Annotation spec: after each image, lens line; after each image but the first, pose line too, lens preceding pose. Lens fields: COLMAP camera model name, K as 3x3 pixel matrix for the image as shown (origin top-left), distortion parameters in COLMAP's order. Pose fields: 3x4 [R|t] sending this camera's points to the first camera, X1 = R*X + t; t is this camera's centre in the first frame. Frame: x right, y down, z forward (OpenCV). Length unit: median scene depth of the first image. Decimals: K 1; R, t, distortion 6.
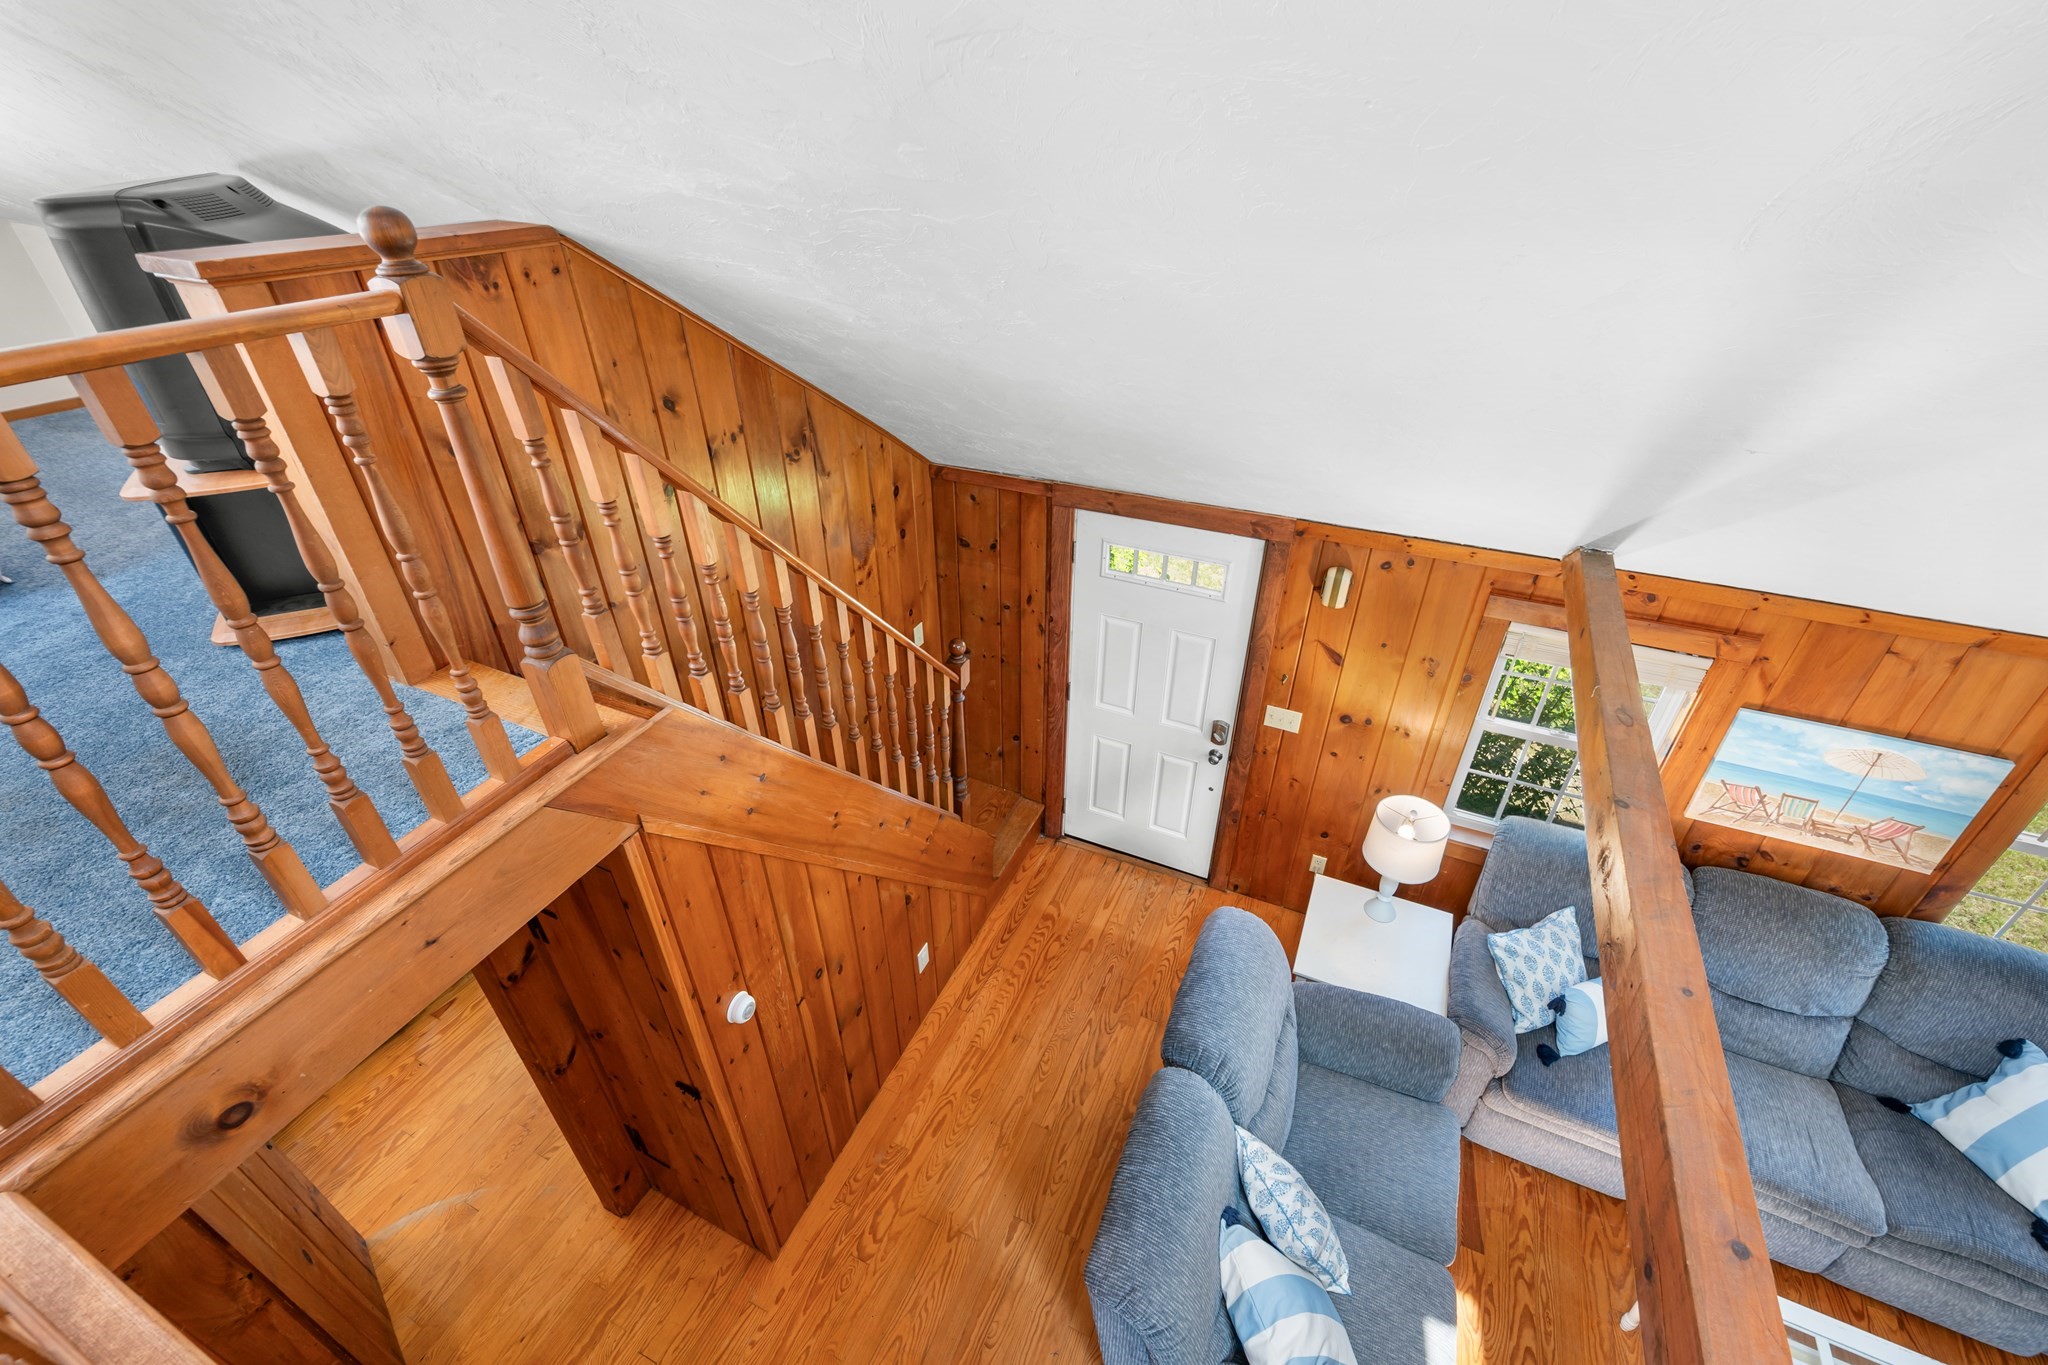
lens RADIAL K [[858.7, 0, 1026.7], [0, 858.7, 689.0], [0, 0, 1]] dist [-0.000497, 0.000017]
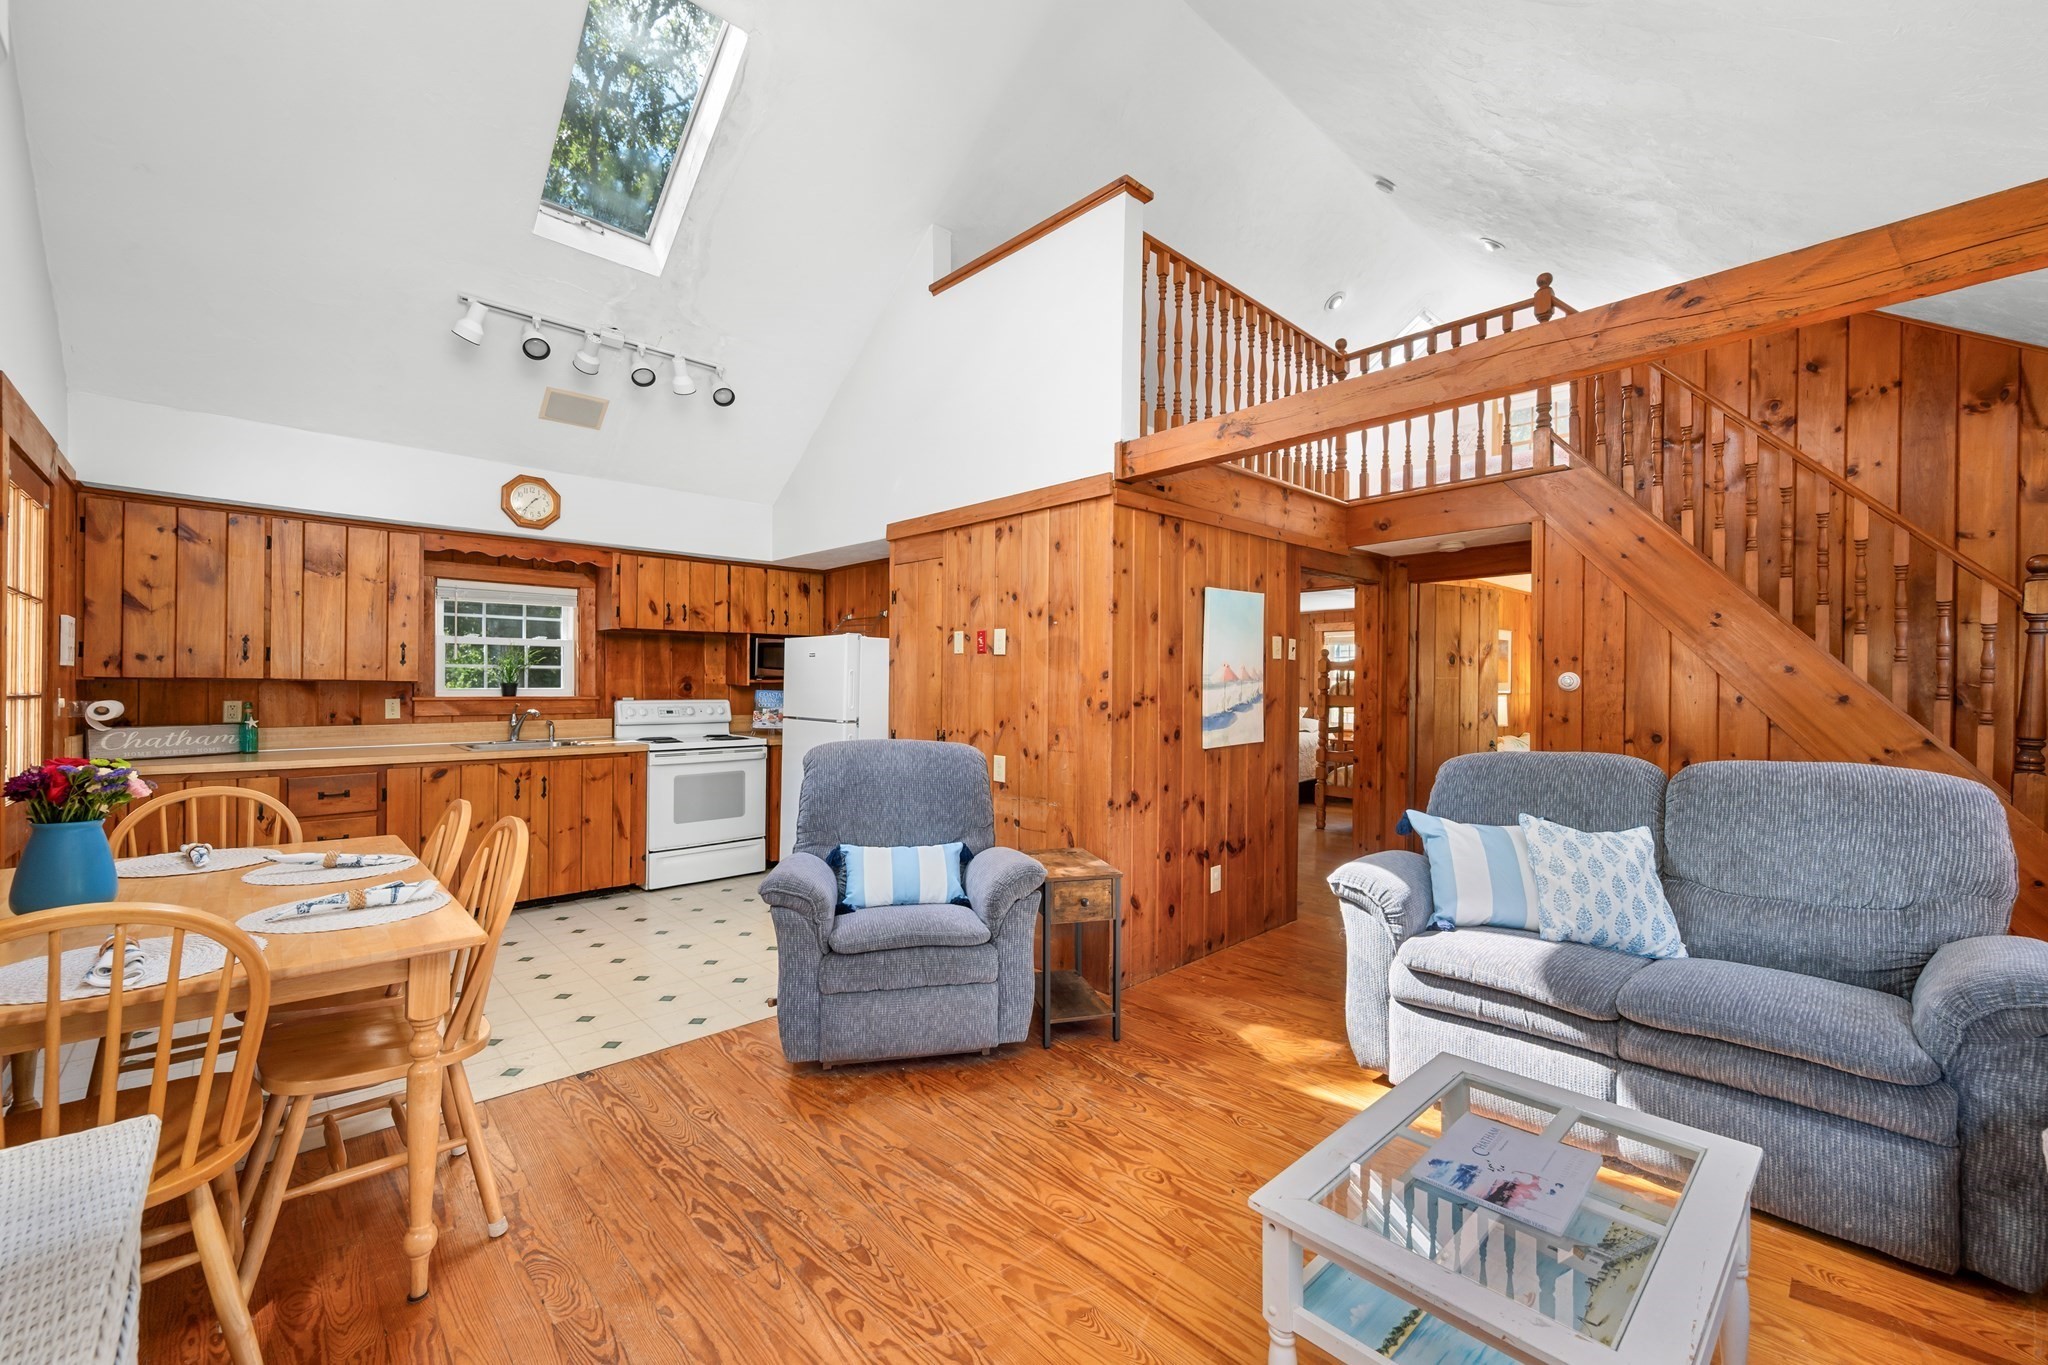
lens RADIAL K [[818.9, 0, 1030.8], [0, 818.9, 680.4], [0, 0, 1]] dist [-0.003317, 0.000140]
pose [[-0.346308, -0.003919, -0.938113, 1.060314], [-0.530270, 0.825732, 0.192302, 0.438092], [0.773876, 0.564049, -0.288036, 0.482901]]
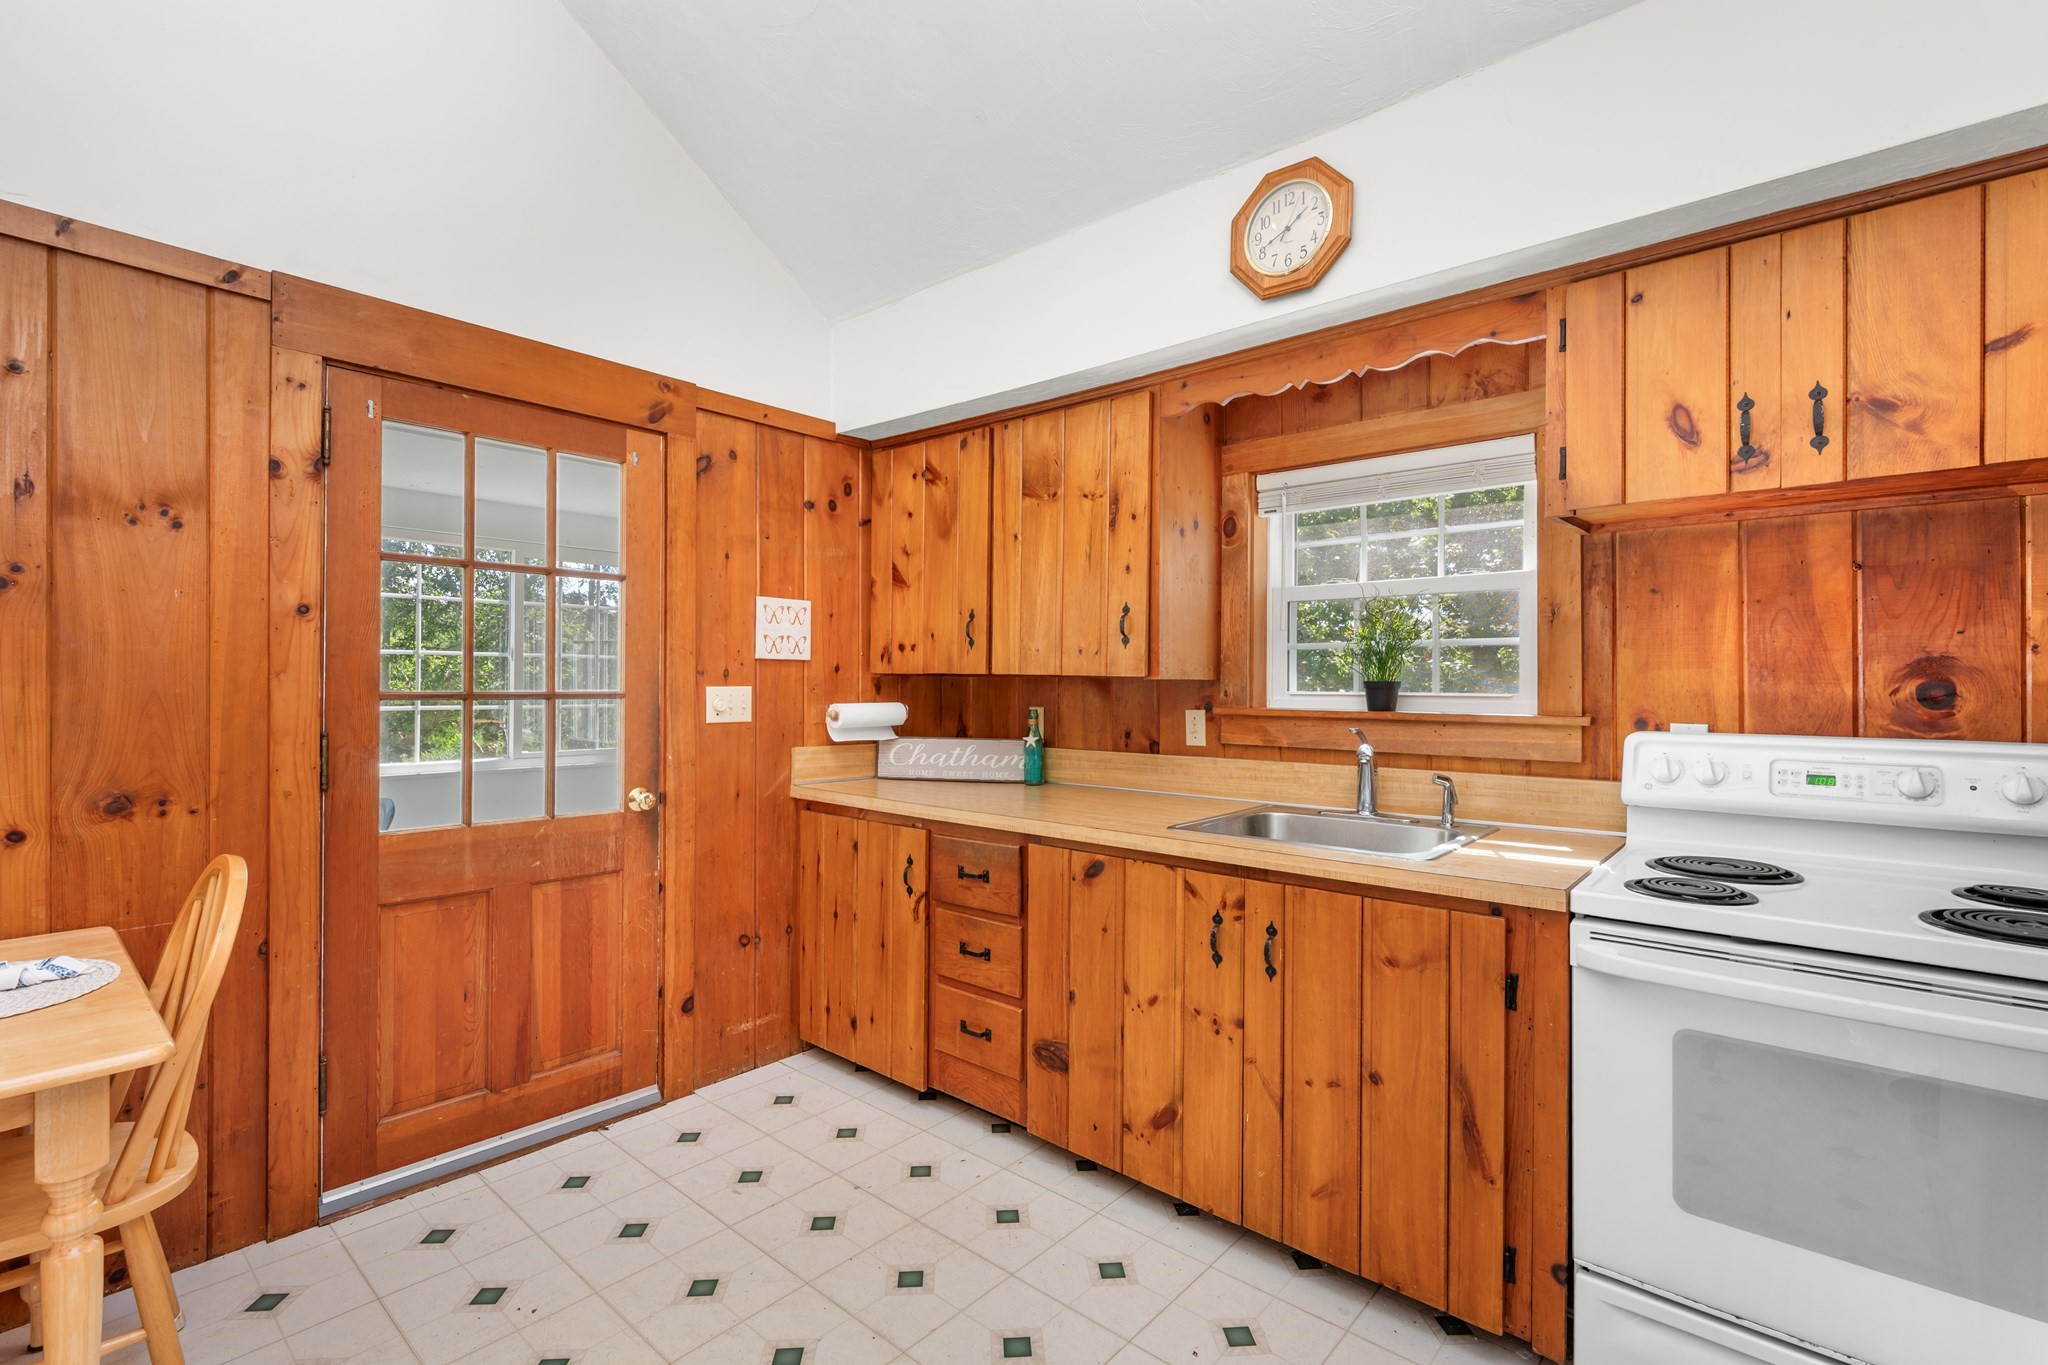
lens RADIAL K [[933.4, 0, 1033.9], [0, 933.4, 682.3], [0, 0, 1]] dist [0.001618, -0.000500]
pose [[-0.964784, -0.001913, 0.263037, 0.174751], [0.146298, 0.827144, 0.542615, 0.746125], [-0.218607, 0.561987, -0.797735, 0.038053]]
